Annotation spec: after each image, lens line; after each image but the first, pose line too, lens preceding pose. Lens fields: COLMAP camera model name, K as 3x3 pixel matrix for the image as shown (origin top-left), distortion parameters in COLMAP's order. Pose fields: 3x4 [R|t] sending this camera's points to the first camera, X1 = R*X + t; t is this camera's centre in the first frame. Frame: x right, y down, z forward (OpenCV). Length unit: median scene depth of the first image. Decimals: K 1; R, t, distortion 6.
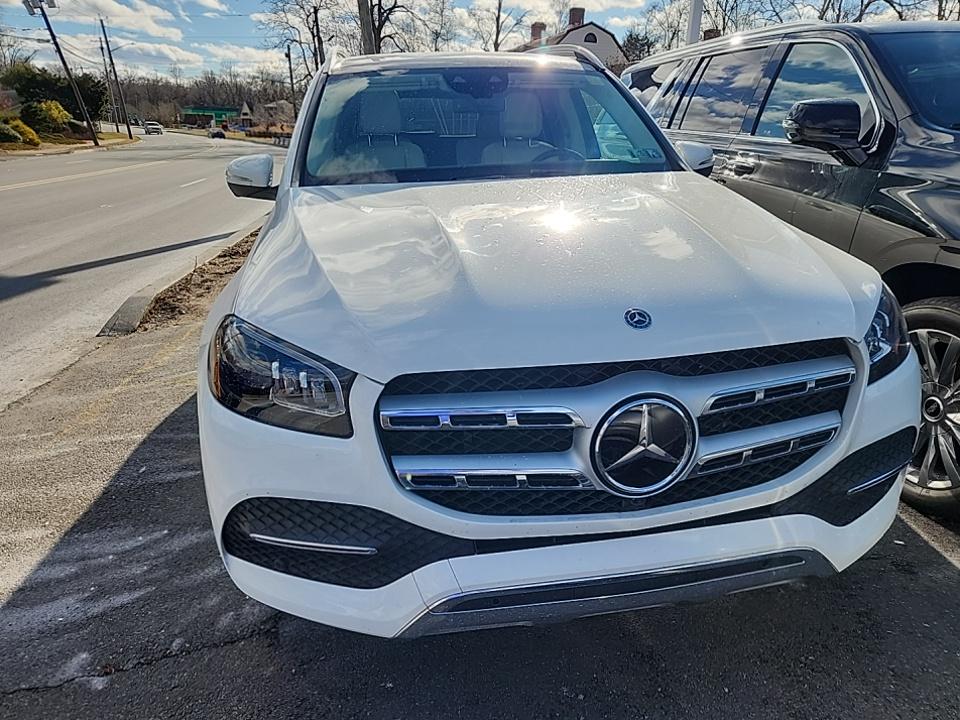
lens RADIAL K [[644.1, 0, 497.7], [0, 644.1, 360.9], [0, 0, 1]] dist [0.064615, -0.049503]
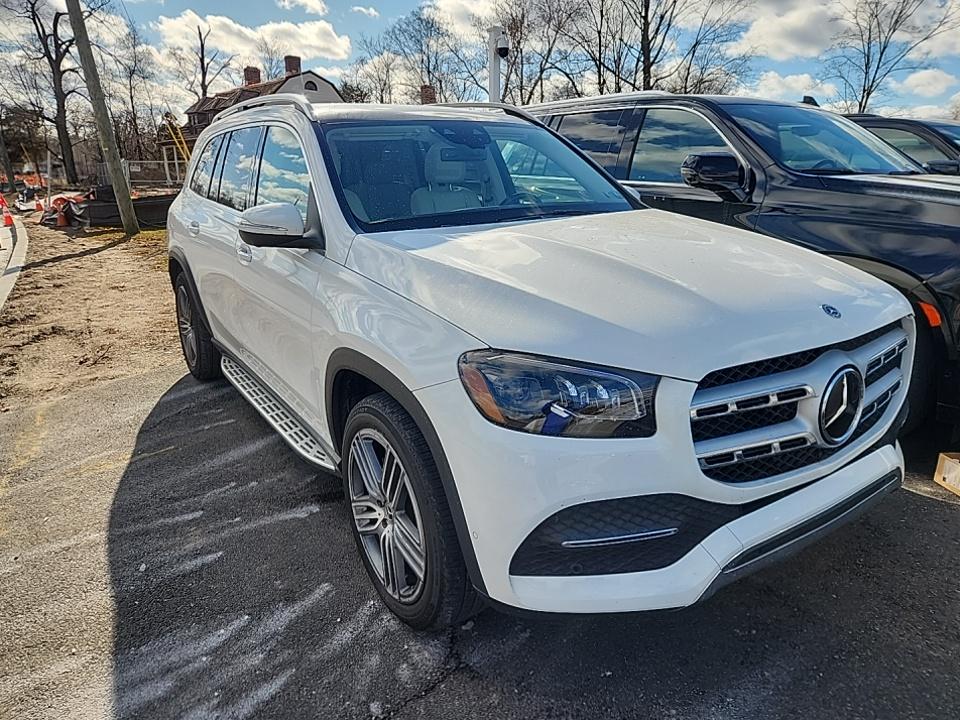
lens RADIAL K [[644.1, 0, 497.7], [0, 644.1, 360.9], [0, 0, 1]] dist [0.064615, -0.049503]
pose [[0.911206, -0.115831, 0.395332, -0.497887], [0.140469, 0.989506, -0.033845, -0.007277], [-0.387263, 0.086371, 0.917915, 0.015187]]
